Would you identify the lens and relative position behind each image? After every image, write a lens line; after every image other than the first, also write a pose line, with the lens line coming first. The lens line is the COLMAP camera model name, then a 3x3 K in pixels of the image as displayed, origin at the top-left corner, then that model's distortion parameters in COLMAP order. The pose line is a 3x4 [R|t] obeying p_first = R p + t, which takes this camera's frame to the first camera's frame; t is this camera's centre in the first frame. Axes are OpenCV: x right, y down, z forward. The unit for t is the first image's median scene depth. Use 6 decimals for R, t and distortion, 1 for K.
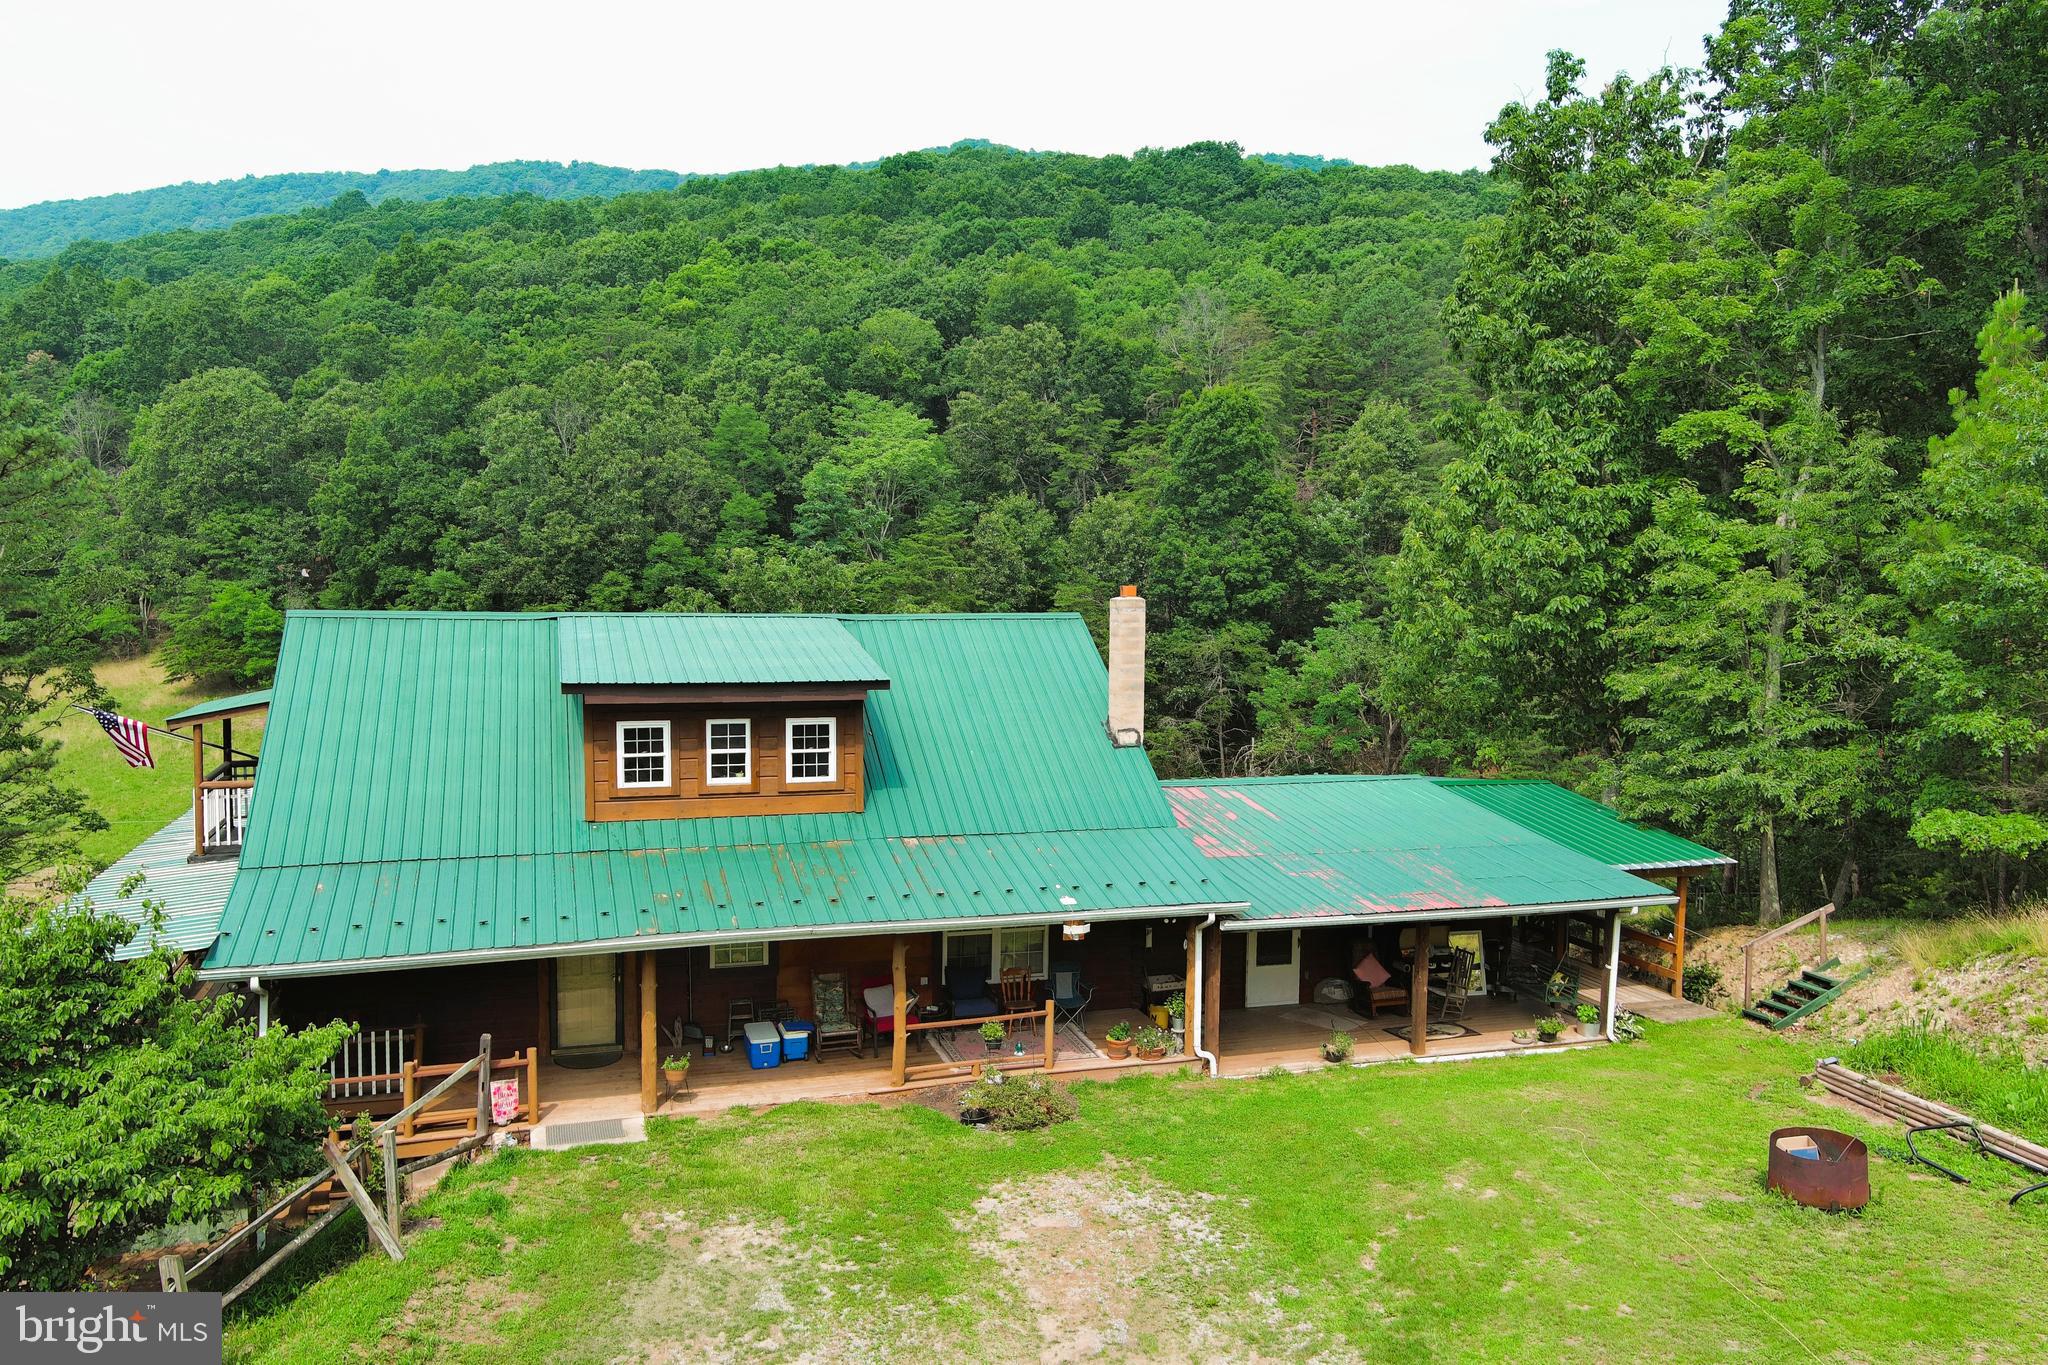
lens RADIAL K [[1603.7, 0, 1027.0], [0, 1603.7, 685.4], [0, 0, 1]] dist [0.036141, -0.038994]
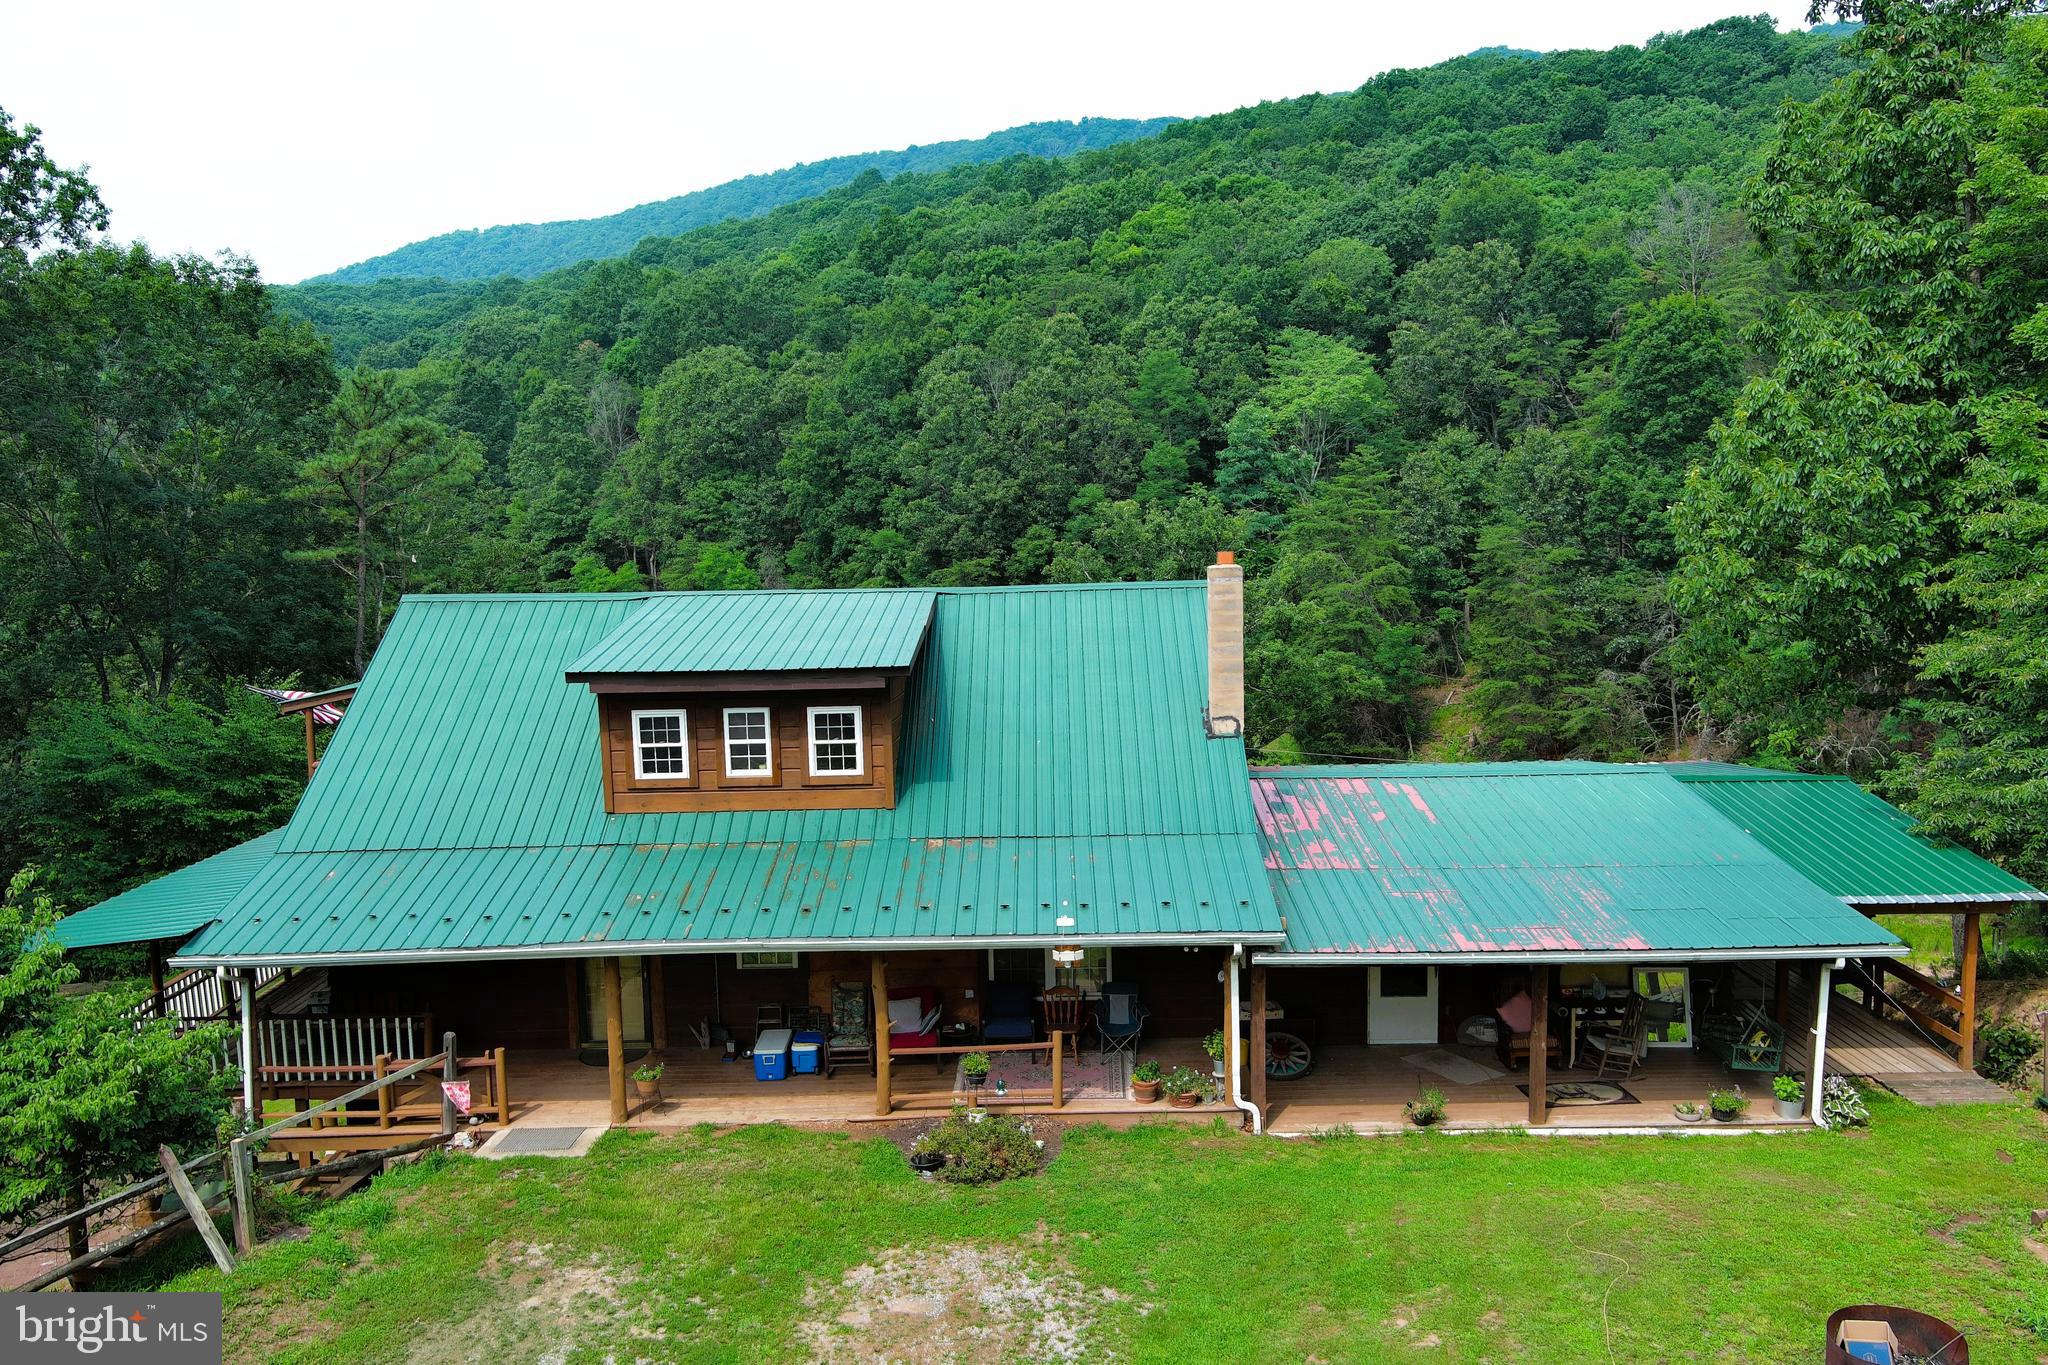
lens RADIAL K [[1603.7, 0, 1019.3], [0, 1603.7, 690.4], [0, 0, 1]] dist [0.036141, -0.038994]
pose [[0.948745, 0.005369, -0.315998, 0.187726], [0.006875, 0.999268, 0.037619, -0.016743], [0.315969, -0.037864, 0.948014, 0.113268]]
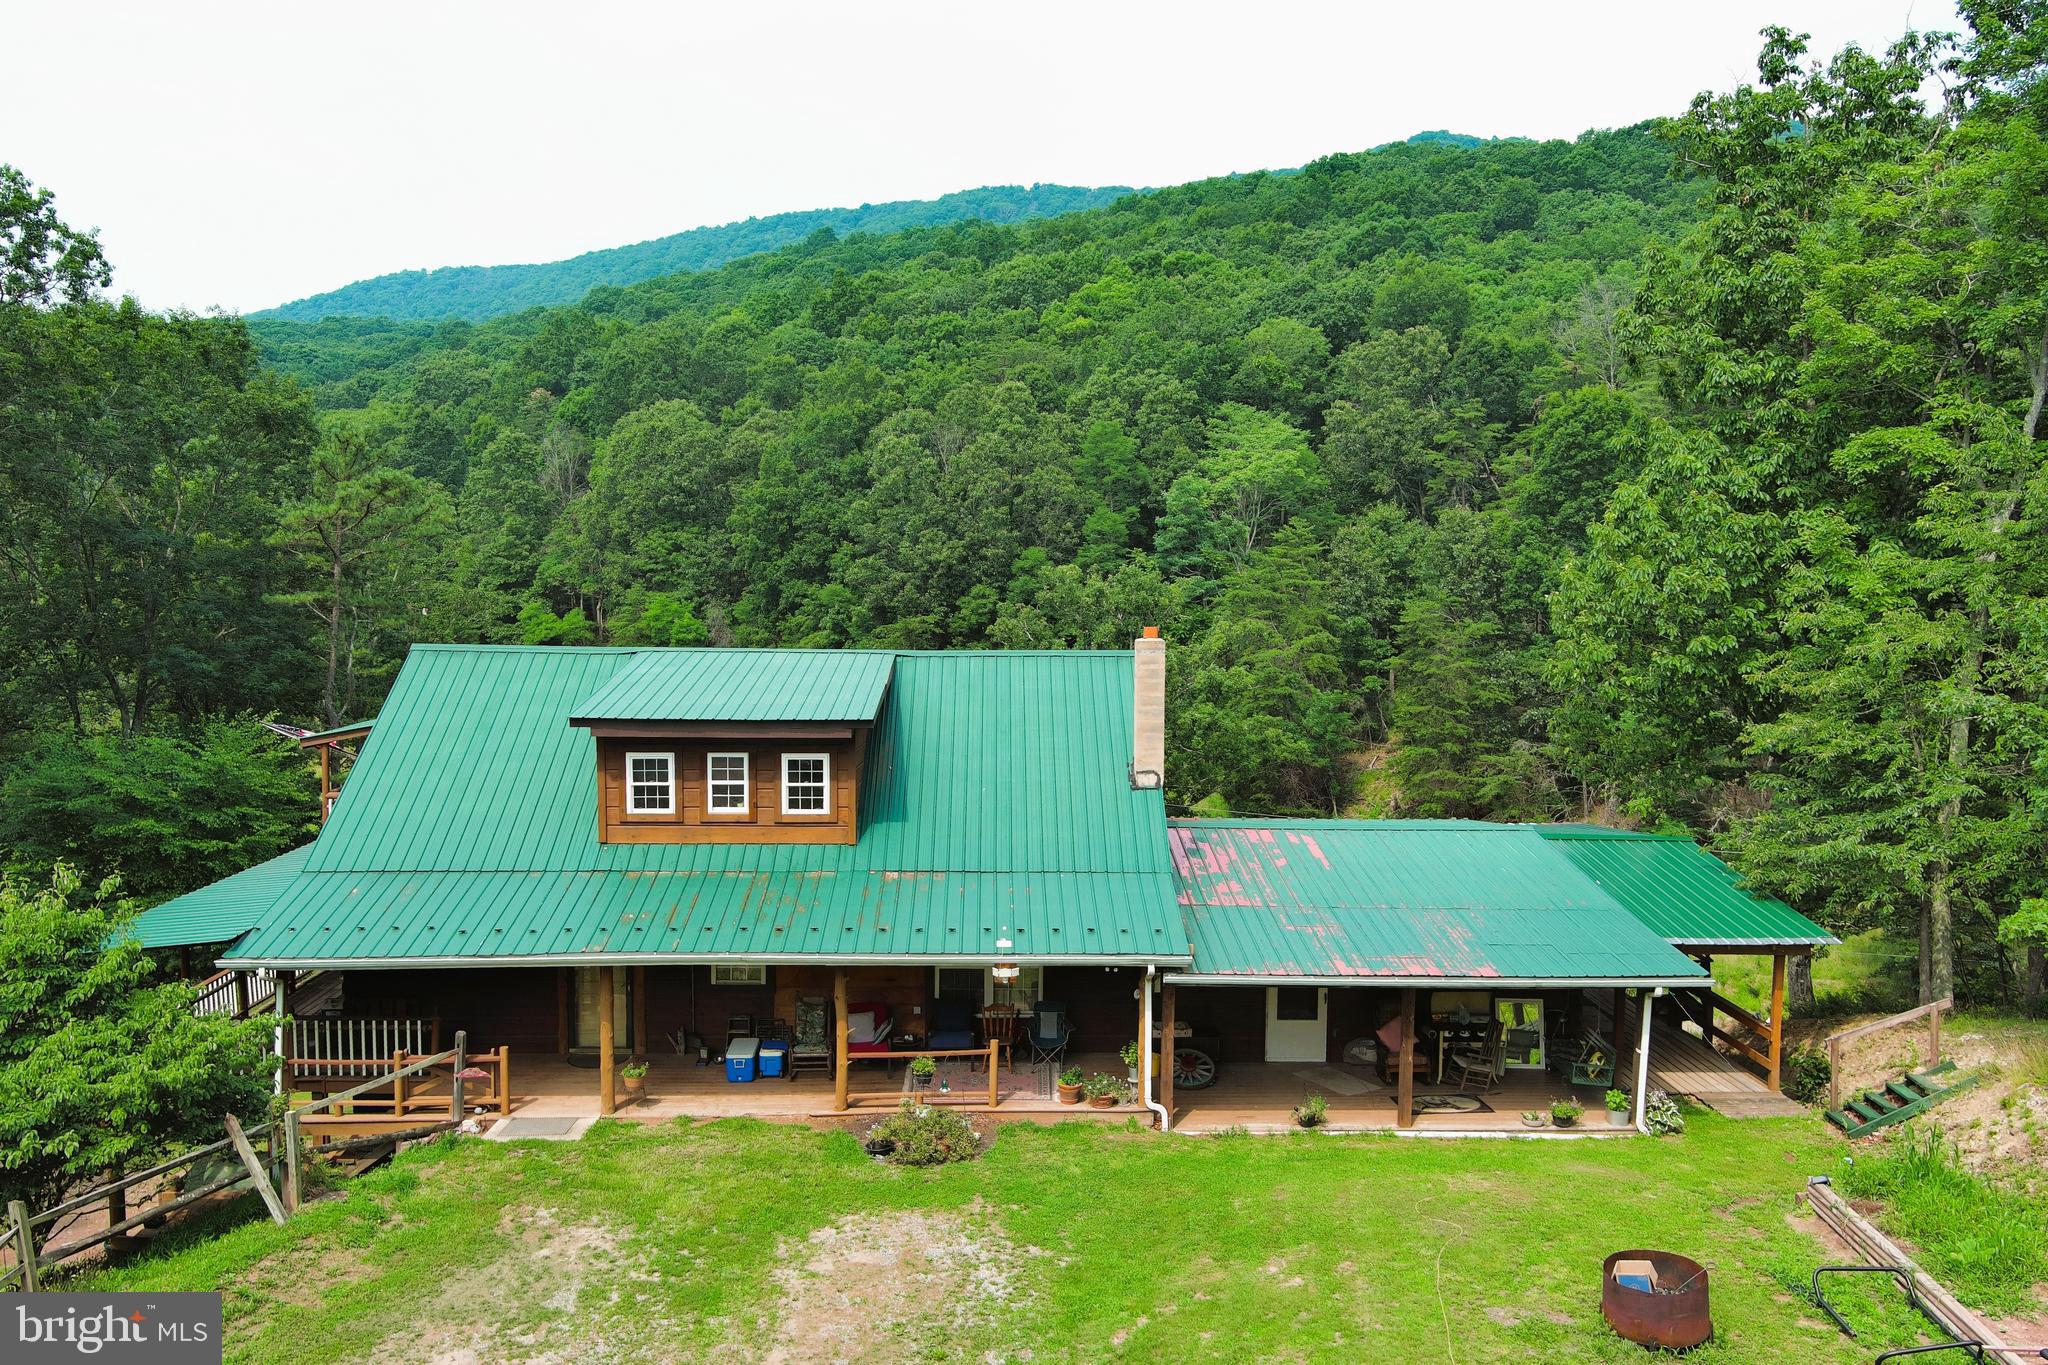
lens RADIAL K [[1603.7, 0, 1019.5], [0, 1603.7, 692.7], [0, 0, 1]] dist [0.036141, -0.038994]
pose [[0.959889, 0.020012, -0.279665, 0.213458], [-0.019700, 0.999798, 0.003926, -0.019243], [0.279687, 0.001741, 0.960090, 0.019000]]
